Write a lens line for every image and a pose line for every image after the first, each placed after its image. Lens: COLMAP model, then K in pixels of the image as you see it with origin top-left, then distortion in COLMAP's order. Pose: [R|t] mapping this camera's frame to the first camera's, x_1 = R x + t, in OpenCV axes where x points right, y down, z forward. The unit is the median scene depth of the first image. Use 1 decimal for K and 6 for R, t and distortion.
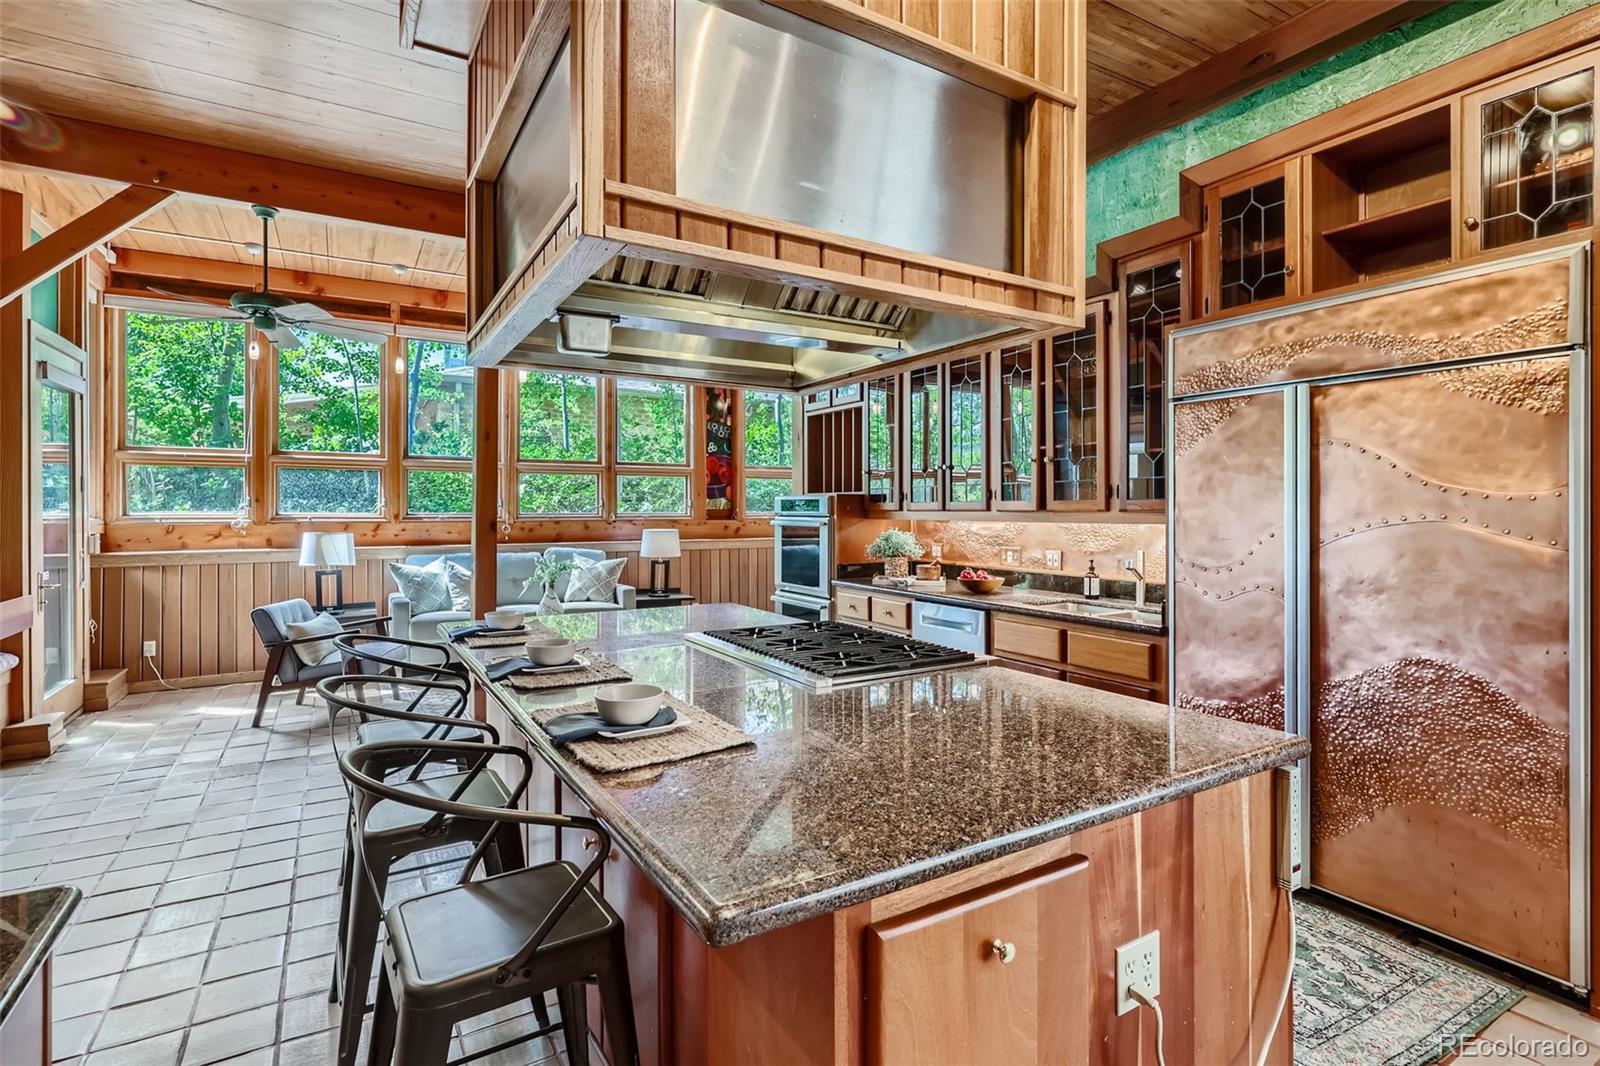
lens RADIAL K [[777.7, 0, 801.5], [0, 777.7, 516.0], [0, 0, 1]] dist [-0.001396, 0.000865]
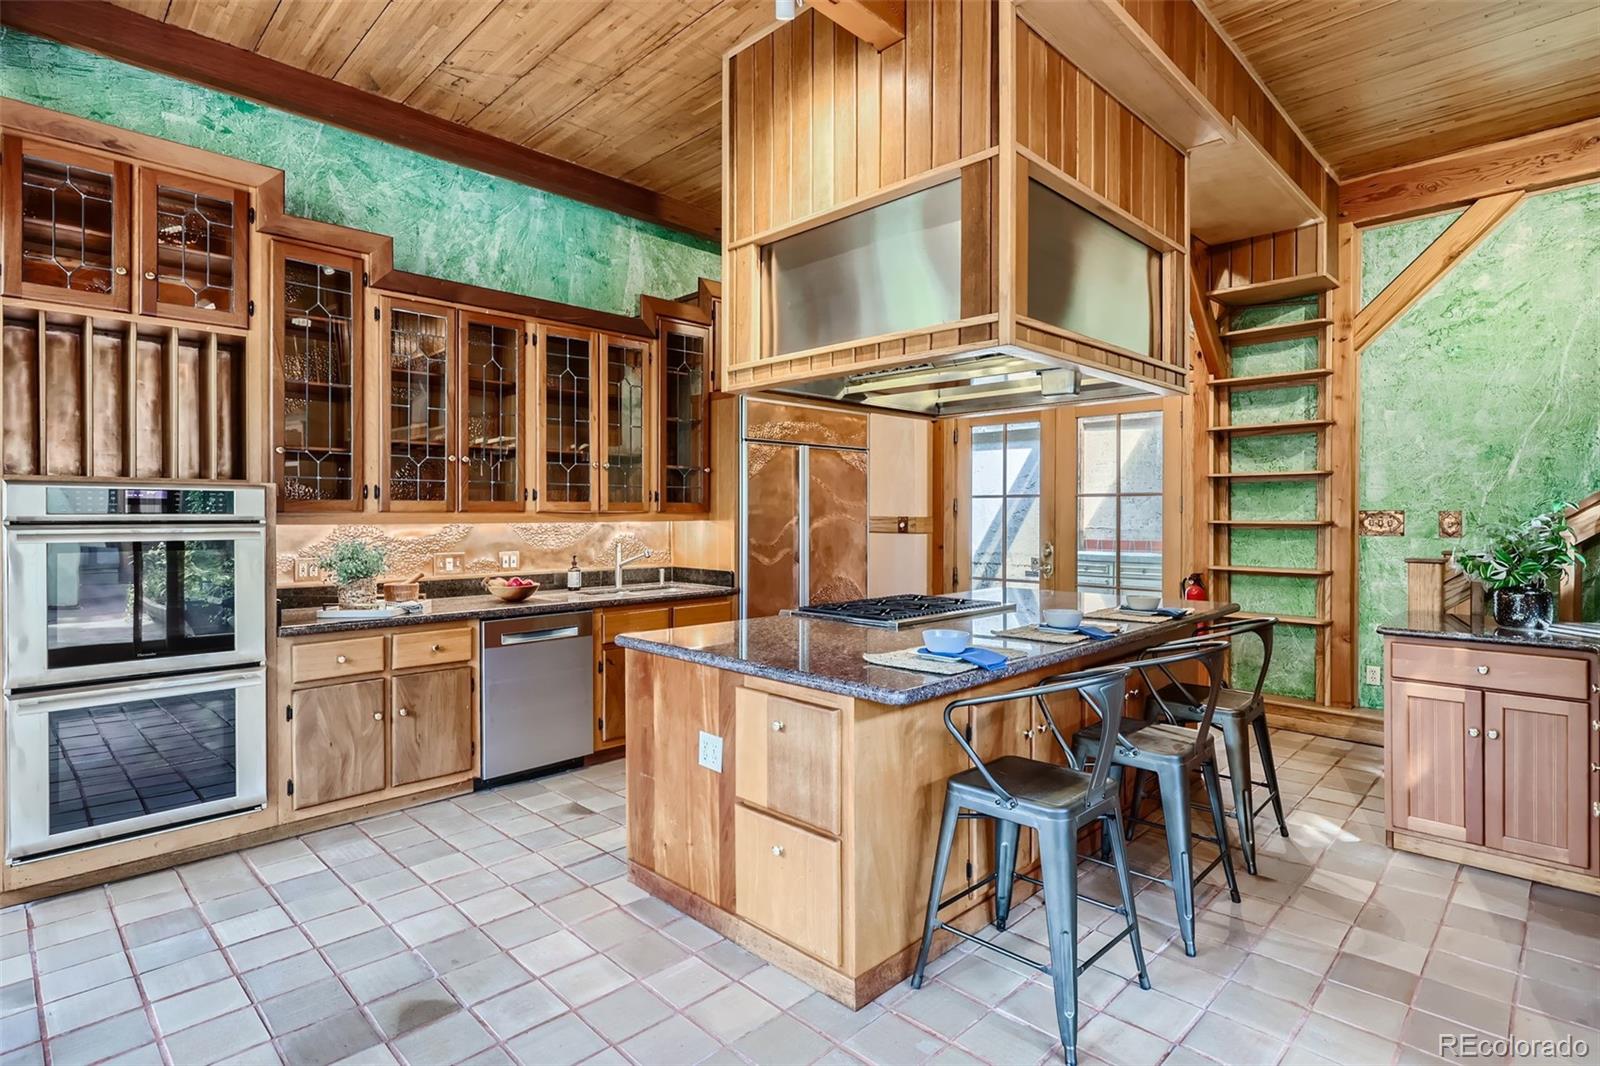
lens RADIAL K [[807.7, 0, 798.1], [0, 807.7, 516.9], [0, 0, 1]] dist [-0.003710, -0.000420]
pose [[-0.242869, -0.004670, 0.970048, -0.560424], [0.007273, 0.999952, 0.006635, -0.003269], [-0.970032, 0.008666, -0.242823, 0.648498]]
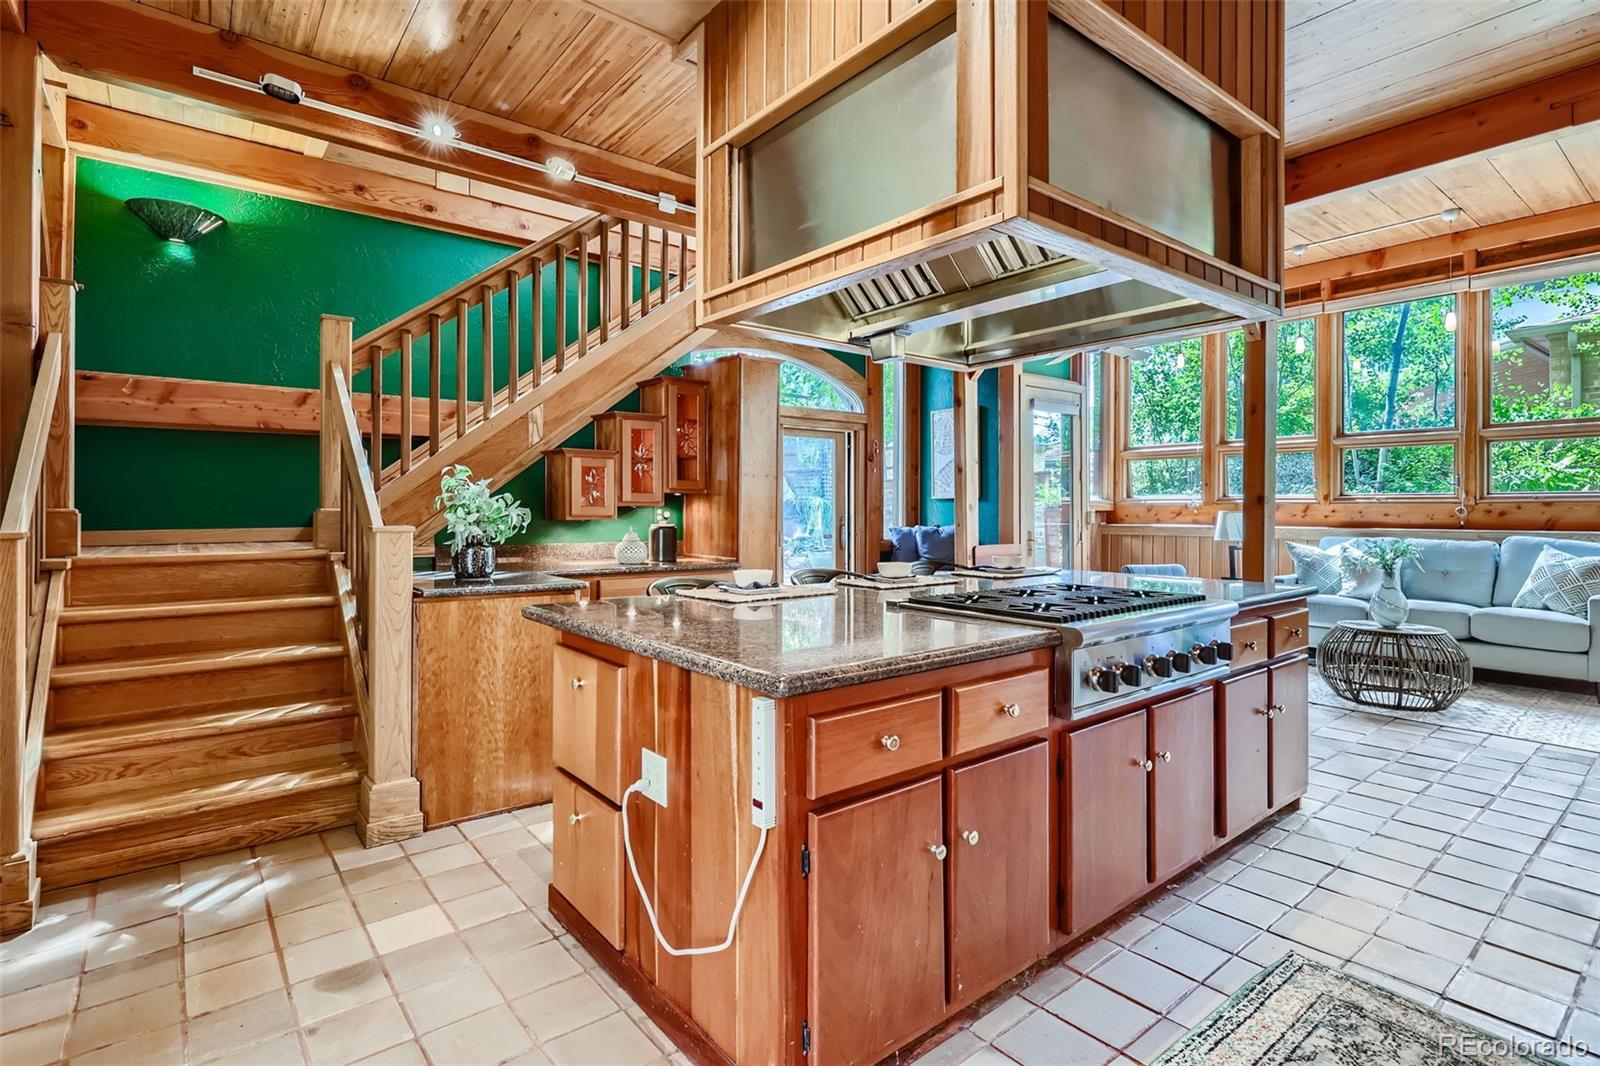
lens RADIAL K [[777.7, 0, 800.5], [0, 777.7, 519.3], [0, 0, 1]] dist [-0.001396, 0.000865]
pose [[0.134055, 0.013554, -0.990881, 0.396716], [-0.007783, 0.999890, 0.012624, 0.023062], [0.990943, 0.006020, 0.134146, 0.230060]]
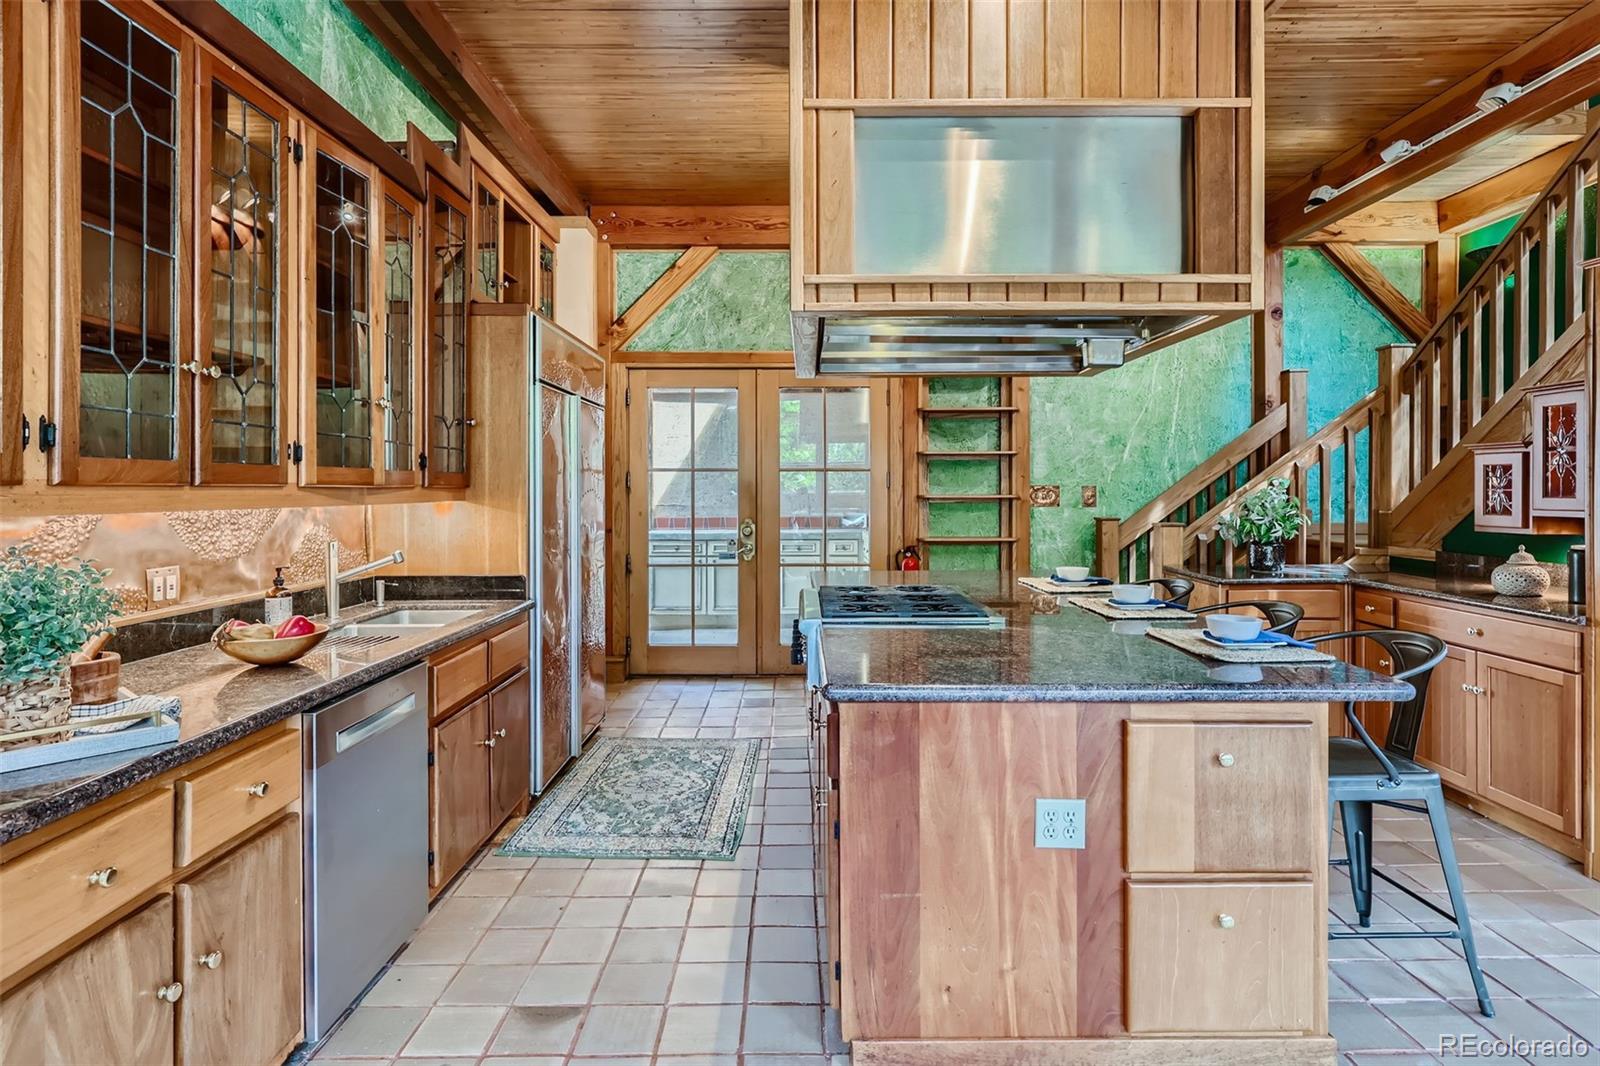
lens RADIAL K [[857.5, 0, 804.2], [0, 857.5, 495.0], [0, 0, 1]] dist [-0.000726, -0.000811]
pose [[-0.858752, -0.000377, 0.512391, -0.216795], [0.007133, 0.999894, 0.012691, -0.004086], [-0.512341, 0.014553, -0.858659, 0.912865]]
